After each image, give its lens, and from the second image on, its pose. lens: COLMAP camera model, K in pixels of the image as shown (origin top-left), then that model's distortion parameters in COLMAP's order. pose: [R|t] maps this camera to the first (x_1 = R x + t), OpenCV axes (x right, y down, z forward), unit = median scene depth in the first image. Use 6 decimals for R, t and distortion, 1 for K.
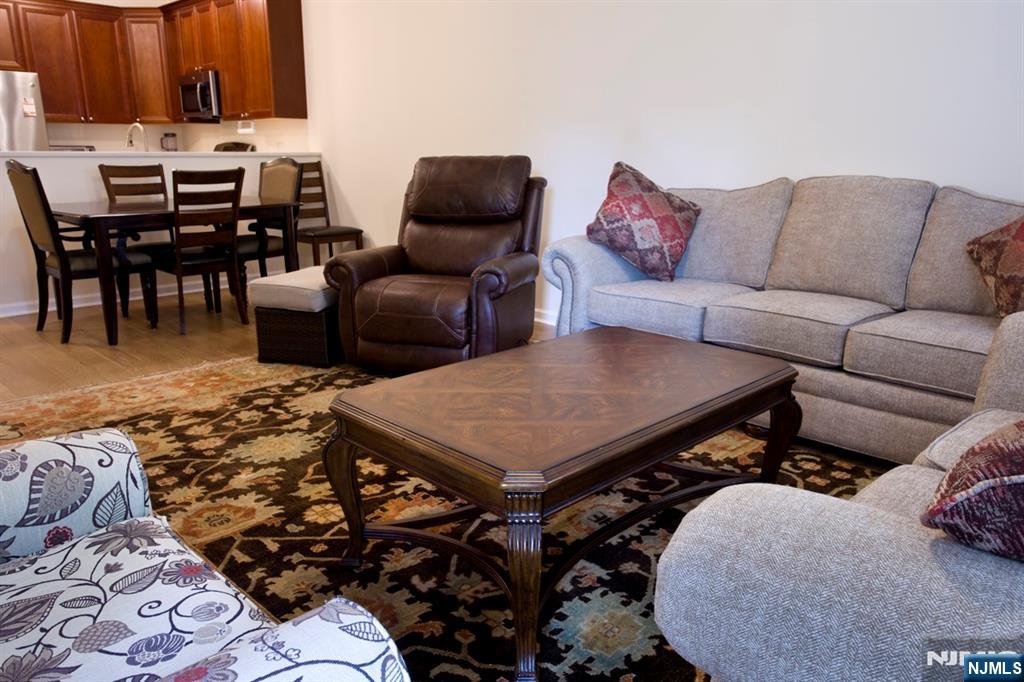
lens RADIAL K [[758.9, 0, 512.0], [0, 758.9, 341.0], [0, 0, 1]] dist [-0.044196, 0.072938]
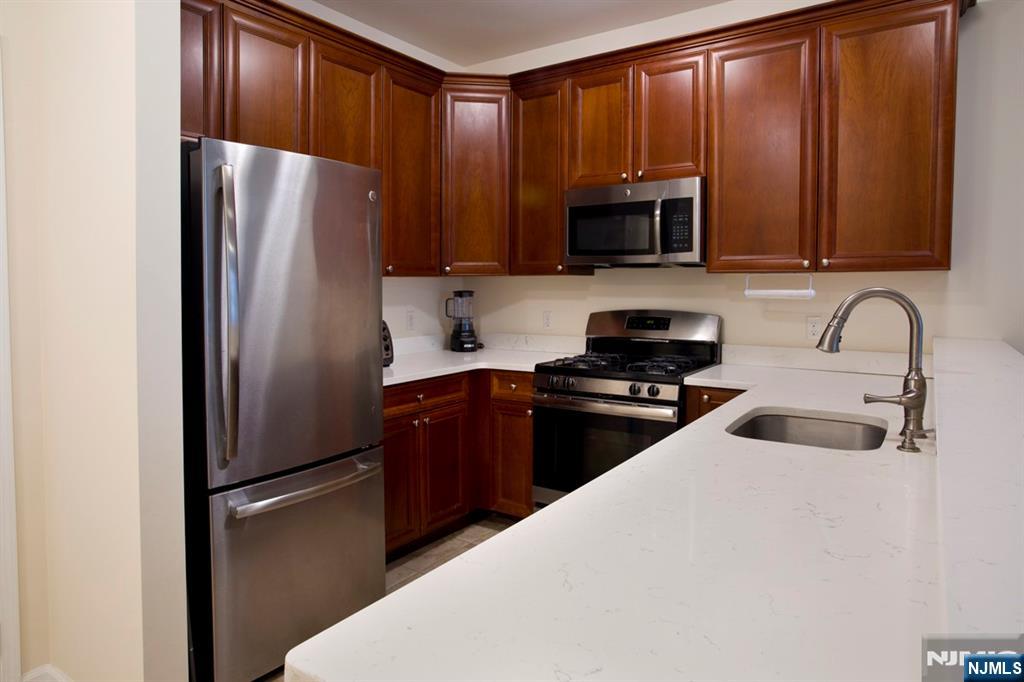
lens RADIAL K [[651.8, 0, 508.1], [0, 651.8, 301.9], [0, 0, 1]] dist [-0.046860, -0.000081]
pose [[0.981902, -0.013383, 0.188915, -0.923208], [0.053703, 0.976233, -0.209966, -0.293688], [-0.181615, 0.216311, 0.959284, 0.950738]]
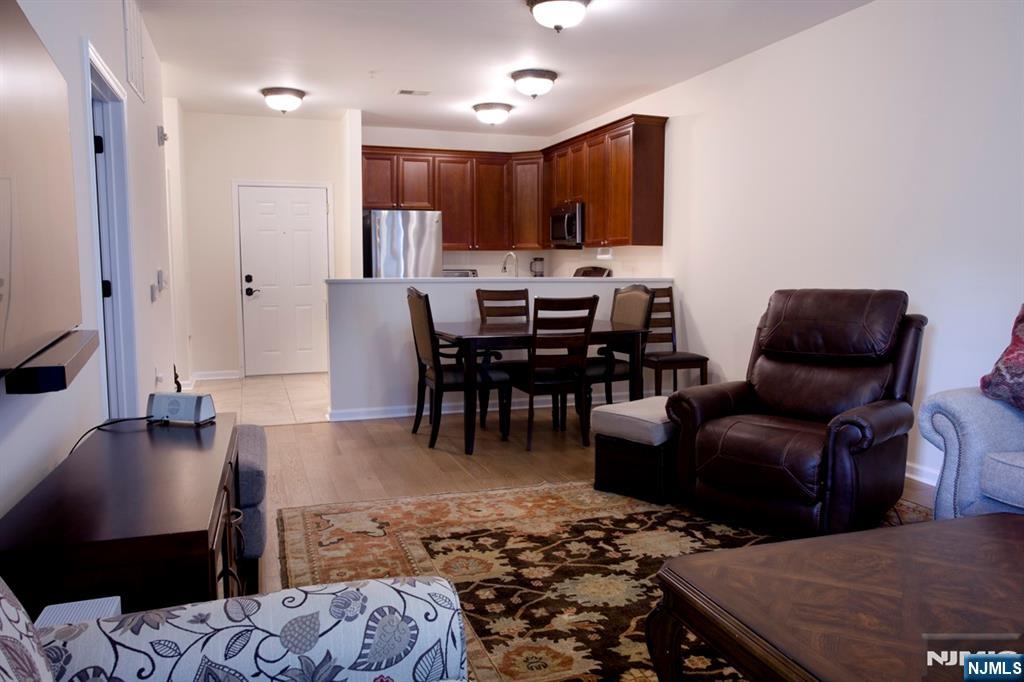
lens RADIAL K [[758.9, 0, 512.0], [0, 758.9, 341.0], [0, 0, 1]] dist [-0.044196, 0.072938]
pose [[0.899686, 0.041239, -0.434586, -0.005691], [-0.104377, 0.986974, -0.122427, -0.029422], [0.423876, 0.155507, 0.892271, 0.028335]]
